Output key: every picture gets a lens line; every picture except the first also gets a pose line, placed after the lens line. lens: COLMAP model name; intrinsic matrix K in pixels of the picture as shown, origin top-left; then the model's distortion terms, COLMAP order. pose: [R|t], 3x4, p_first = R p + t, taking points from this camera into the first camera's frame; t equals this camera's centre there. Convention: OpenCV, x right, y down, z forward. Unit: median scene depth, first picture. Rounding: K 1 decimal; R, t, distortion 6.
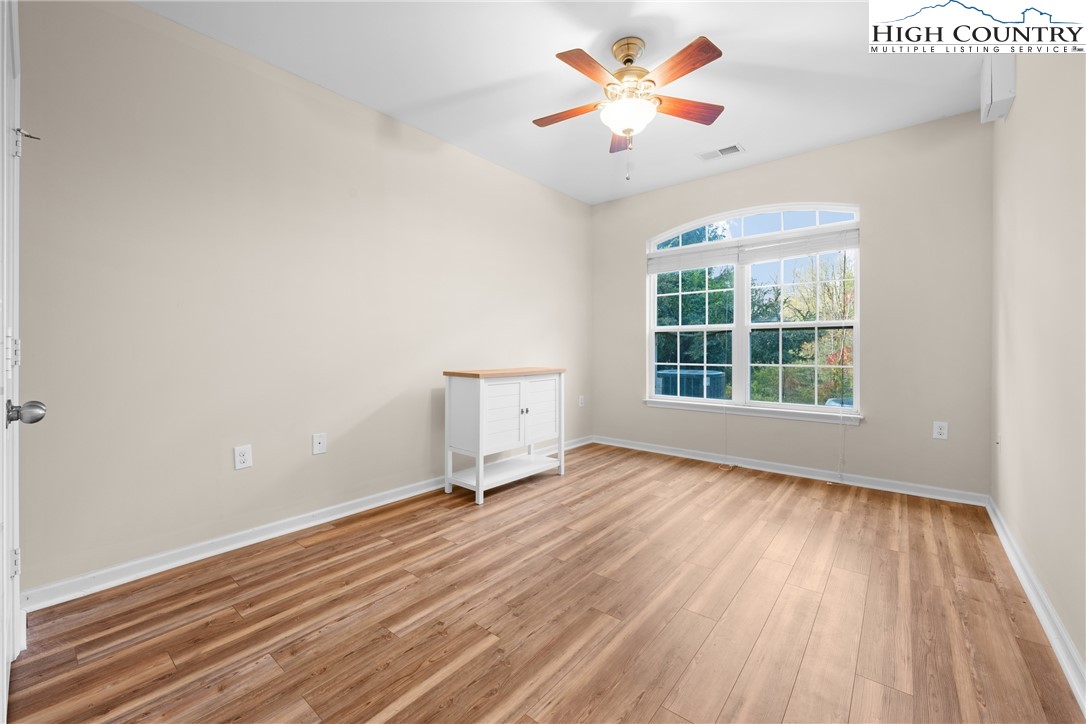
lens RADIAL K [[436.1, 0, 547.5], [0, 436.1, 357.9], [0, 0, 1]] dist [0.002489, -0.000089]
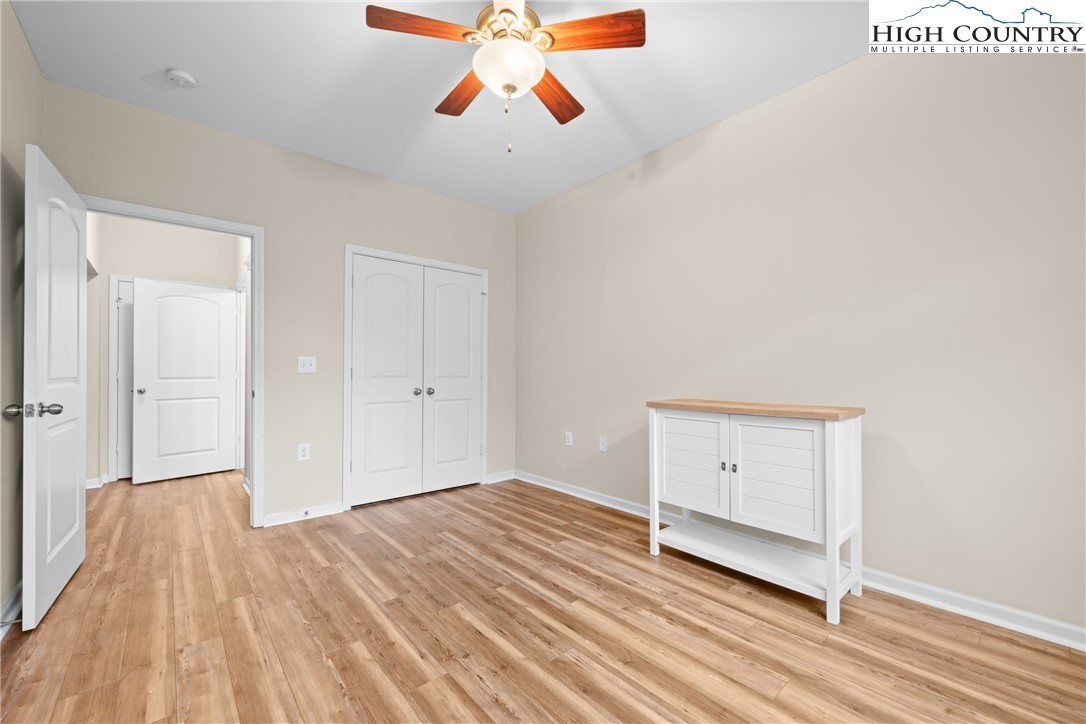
lens RADIAL K [[436.1, 0, 549.0], [0, 436.1, 365.8], [0, 0, 1]] dist [0.002489, -0.000089]
pose [[-0.168672, -0.013715, -0.985577, 0.895604], [-0.018722, 0.999767, -0.010708, -0.027915], [0.985494, 0.016646, -0.168890, 1.149135]]
